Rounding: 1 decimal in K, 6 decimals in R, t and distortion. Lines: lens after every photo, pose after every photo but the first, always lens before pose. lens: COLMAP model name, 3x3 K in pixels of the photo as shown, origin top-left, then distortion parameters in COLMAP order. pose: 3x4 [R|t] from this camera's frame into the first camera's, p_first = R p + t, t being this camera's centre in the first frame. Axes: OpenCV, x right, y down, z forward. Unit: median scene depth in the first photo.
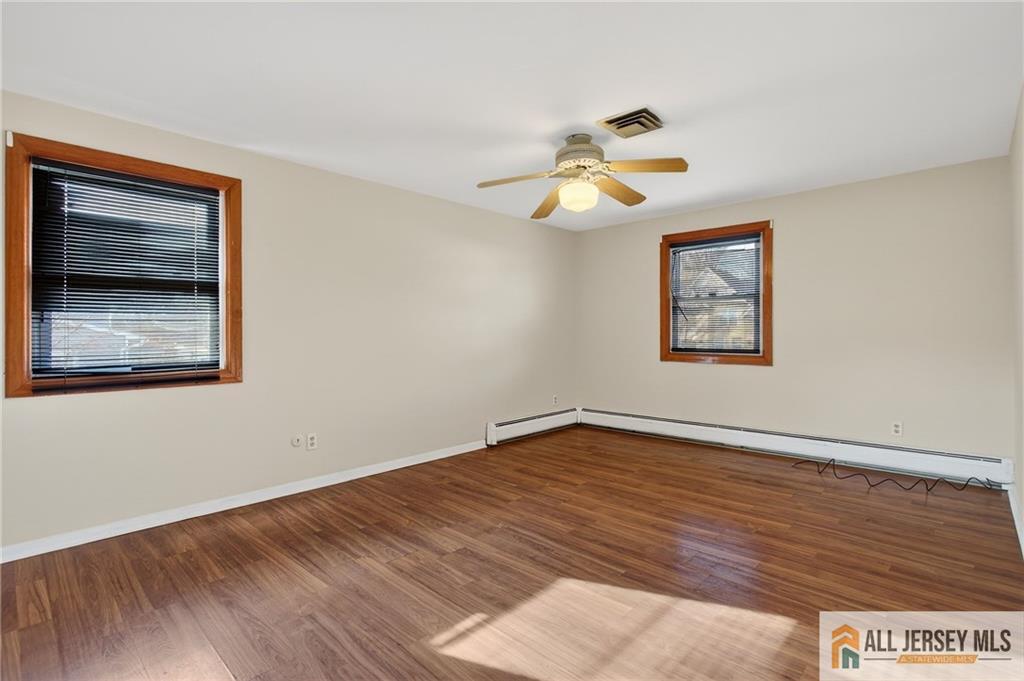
lens RADIAL K [[492.2, 0, 512.2], [0, 492.2, 338.2], [0, 0, 1]] dist [-0.006282, 0.001000]
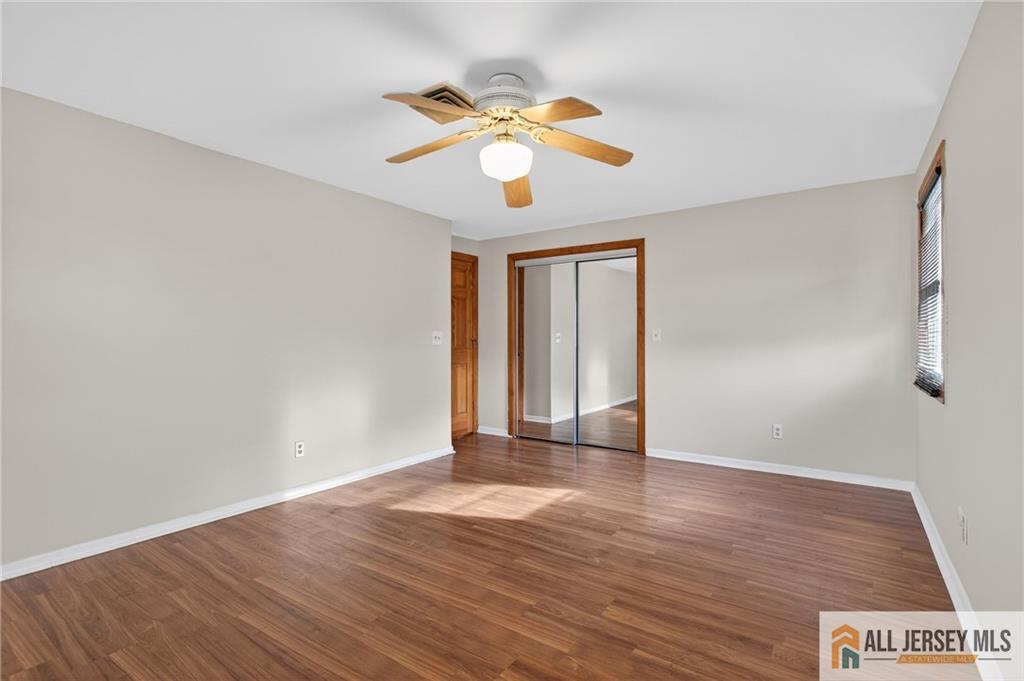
lens RADIAL K [[492.2, 0, 513.8], [0, 492.2, 337.9], [0, 0, 1]] dist [-0.006282, 0.001000]
pose [[-0.989080, 0.008832, -0.147114, 0.263966], [0.006609, 0.999857, 0.015587, -0.035482], [0.147231, 0.014445, -0.988997, 1.949766]]
